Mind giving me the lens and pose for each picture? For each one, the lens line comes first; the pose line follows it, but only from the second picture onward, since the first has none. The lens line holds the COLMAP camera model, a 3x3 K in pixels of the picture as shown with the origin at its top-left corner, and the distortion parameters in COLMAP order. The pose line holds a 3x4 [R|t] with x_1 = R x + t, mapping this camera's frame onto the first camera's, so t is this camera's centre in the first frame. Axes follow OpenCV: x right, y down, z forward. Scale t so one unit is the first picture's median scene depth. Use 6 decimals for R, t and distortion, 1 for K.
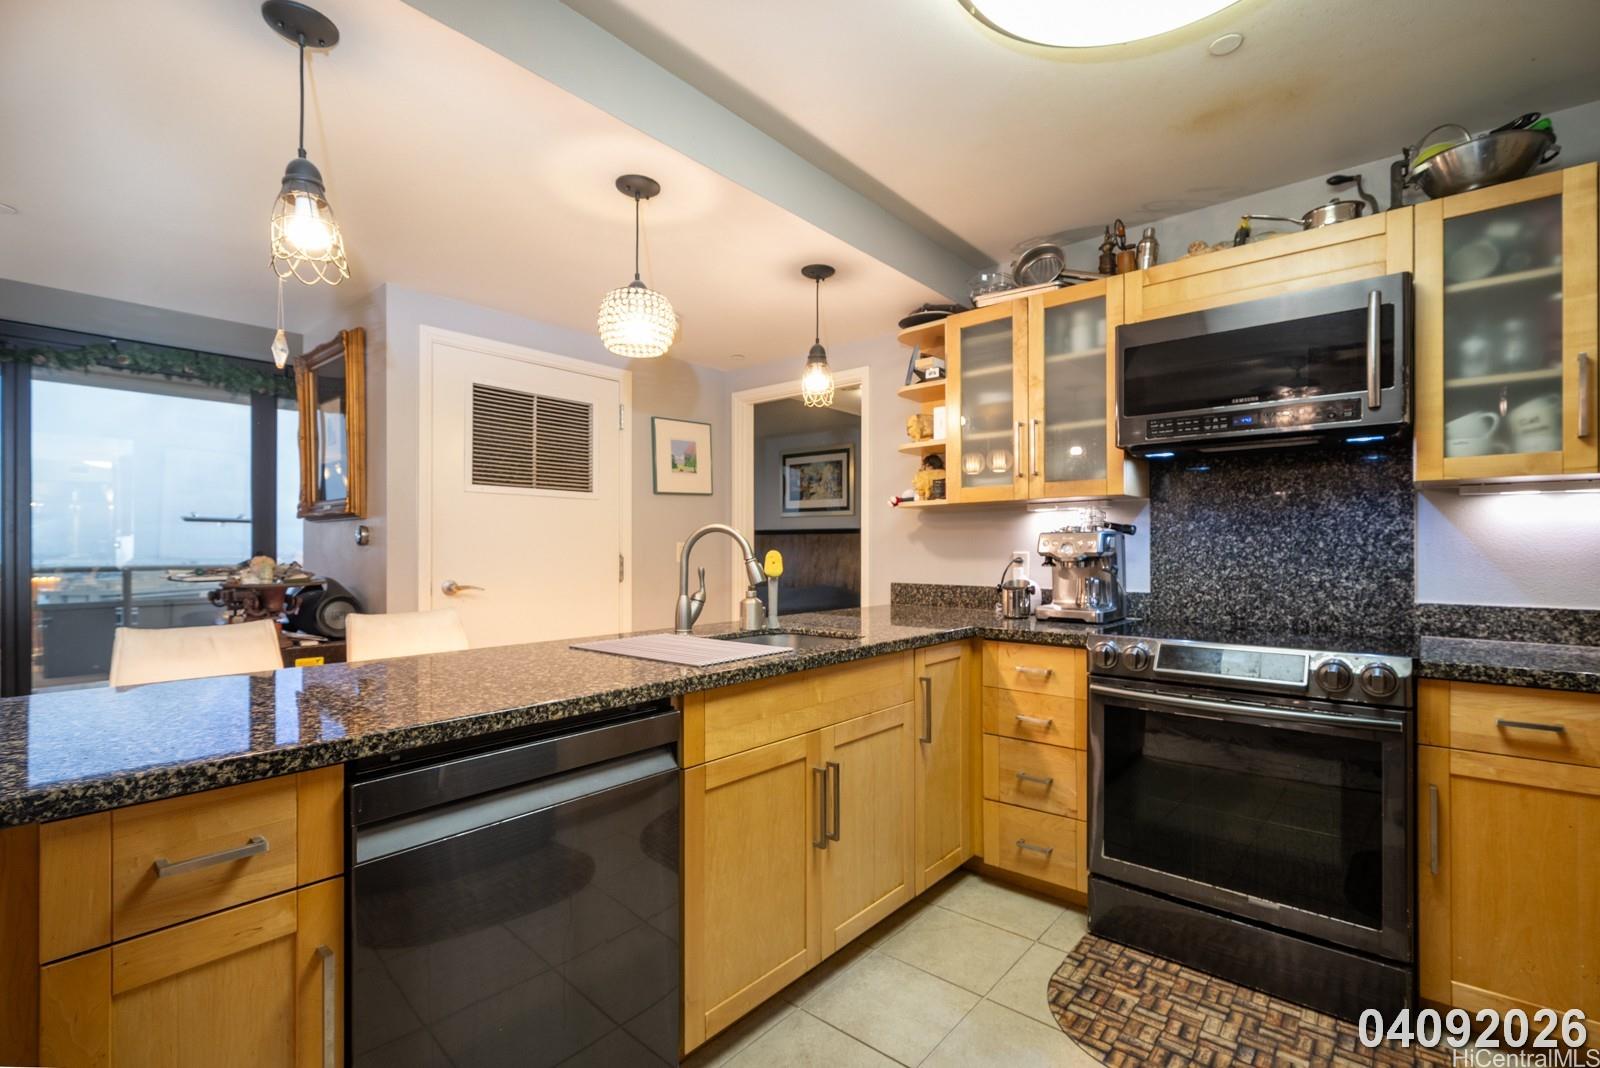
lens RADIAL K [[714.7, 0, 806.3], [0, 714.7, 544.8], [0, 0, 1]] dist [-0.002613, 0.000371]
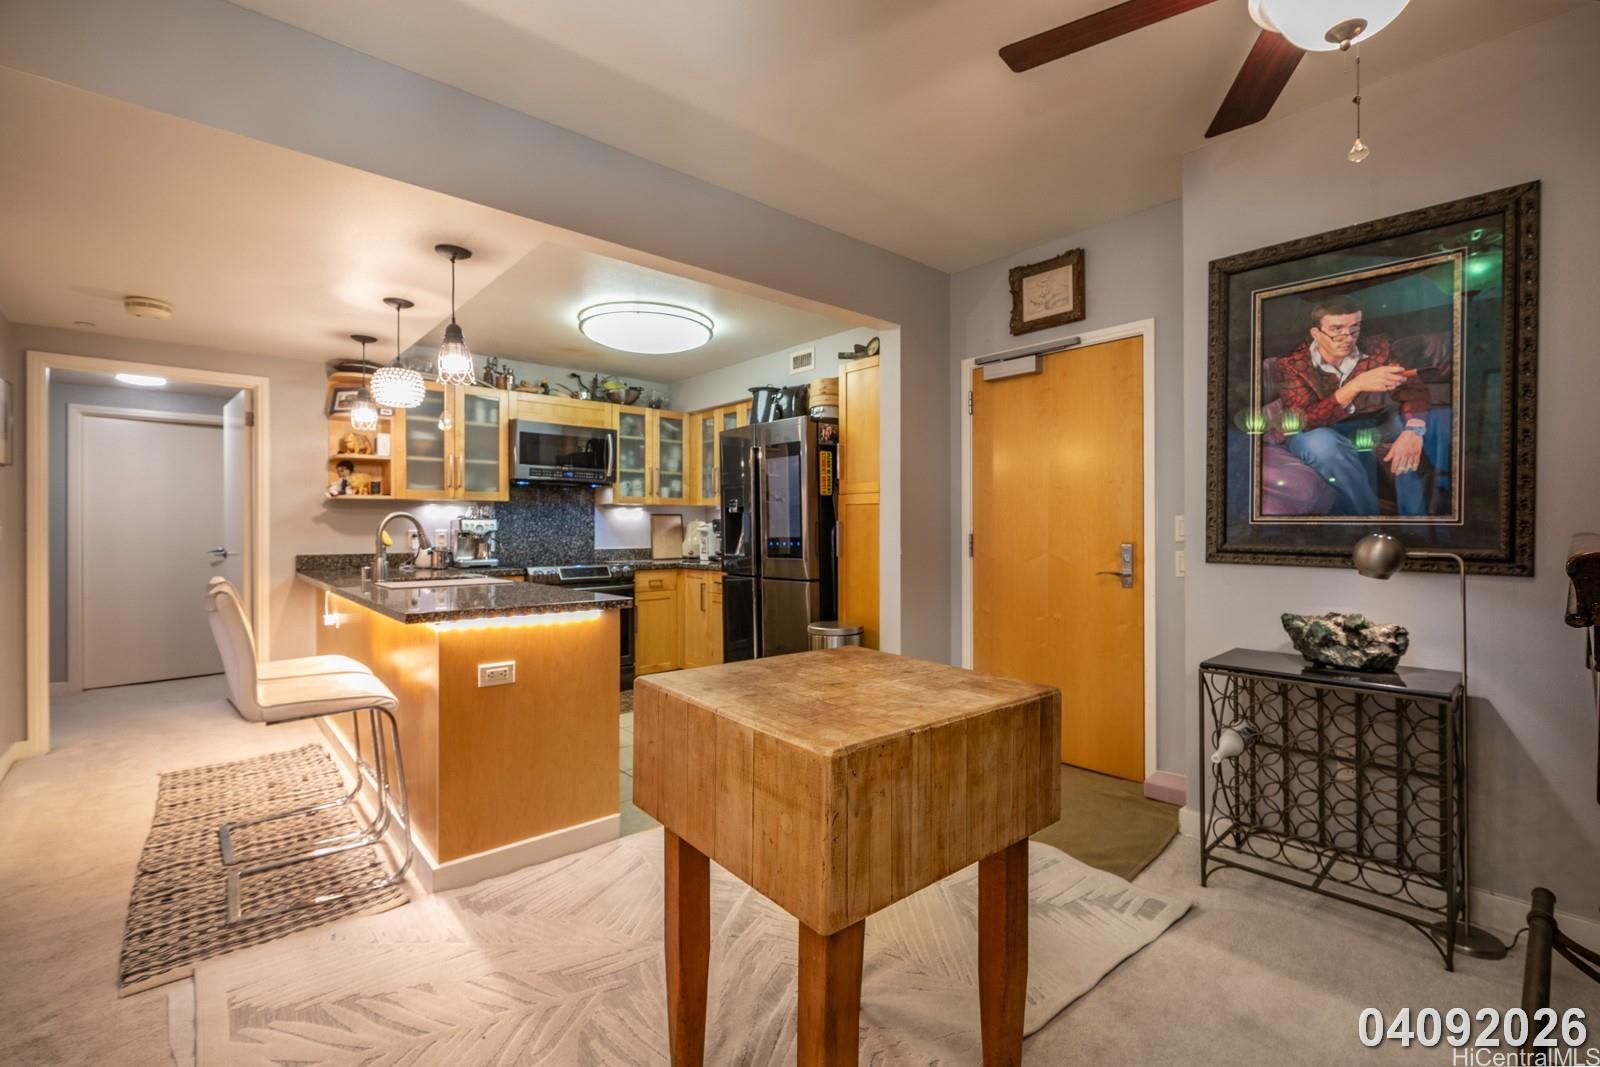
lens RADIAL K [[714.7, 0, 808.4], [0, 714.7, 529.5], [0, 0, 1]] dist [-0.002613, 0.000371]
pose [[0.146923, -0.002113, 0.989146, -1.597095], [-0.003525, 0.999990, 0.002660, 0.001426], [-0.989142, -0.003878, 0.146914, -0.149411]]
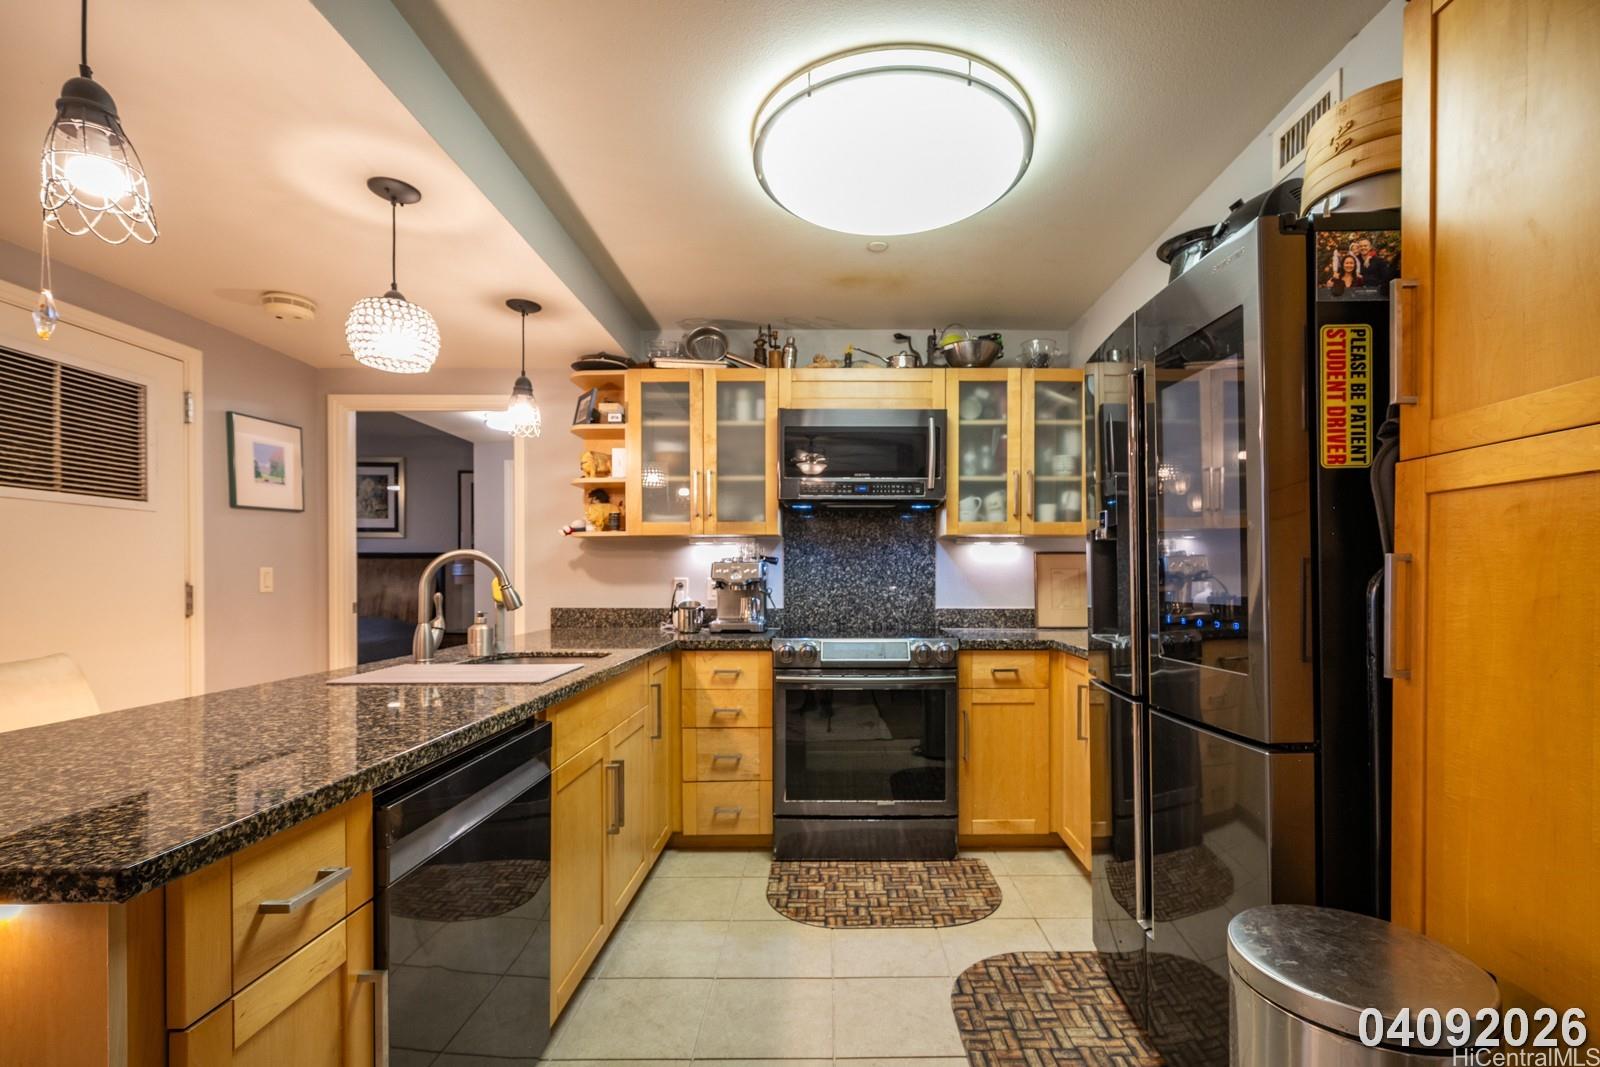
lens RADIAL K [[714.7, 0, 826.8], [0, 714.7, 577.6], [0, 0, 1]] dist [-0.002613, 0.000371]
pose [[0.763571, -0.002083, 0.645721, -0.389260], [-0.003224, 0.999970, 0.007038, 0.000100], [-0.645716, -0.007456, 0.763541, -0.085881]]
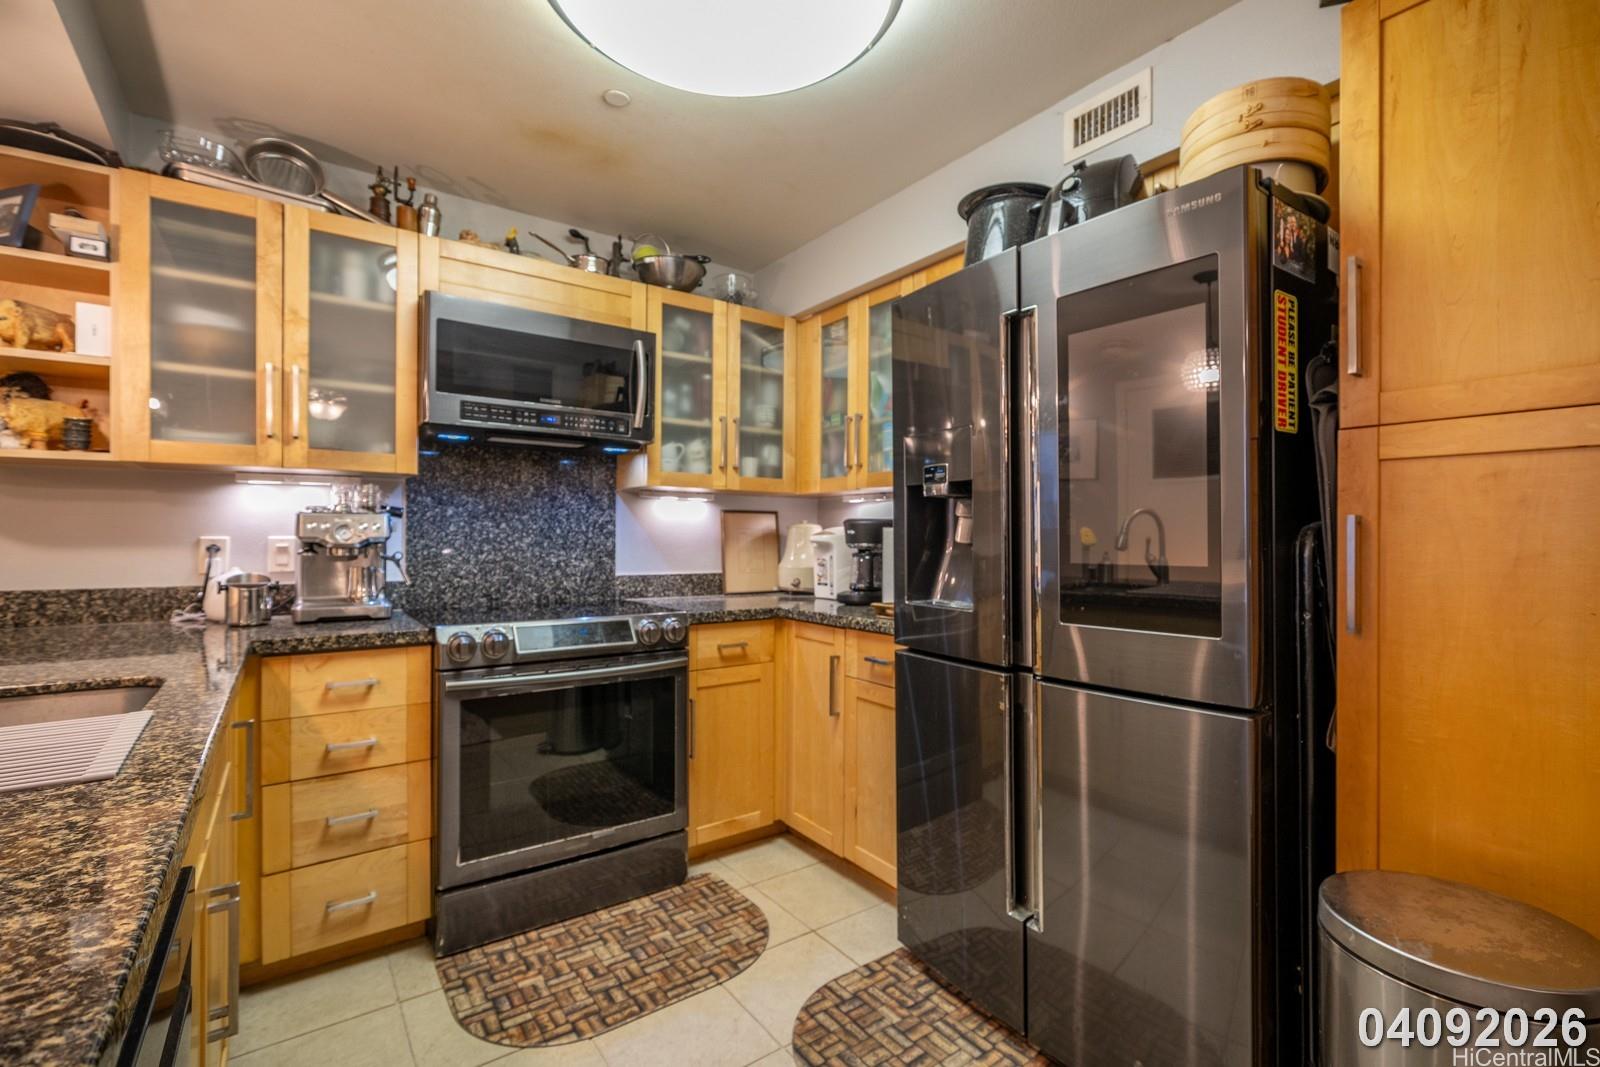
lens RADIAL K [[714.7, 0, 804.2], [0, 714.7, 535.8], [0, 0, 1]] dist [-0.002613, 0.000371]
pose [[0.234305, 0.004595, 0.972152, -0.369205], [-0.010084, 0.999947, -0.002296, 0.006407], [-0.972111, -0.009265, 0.234339, 0.338874]]
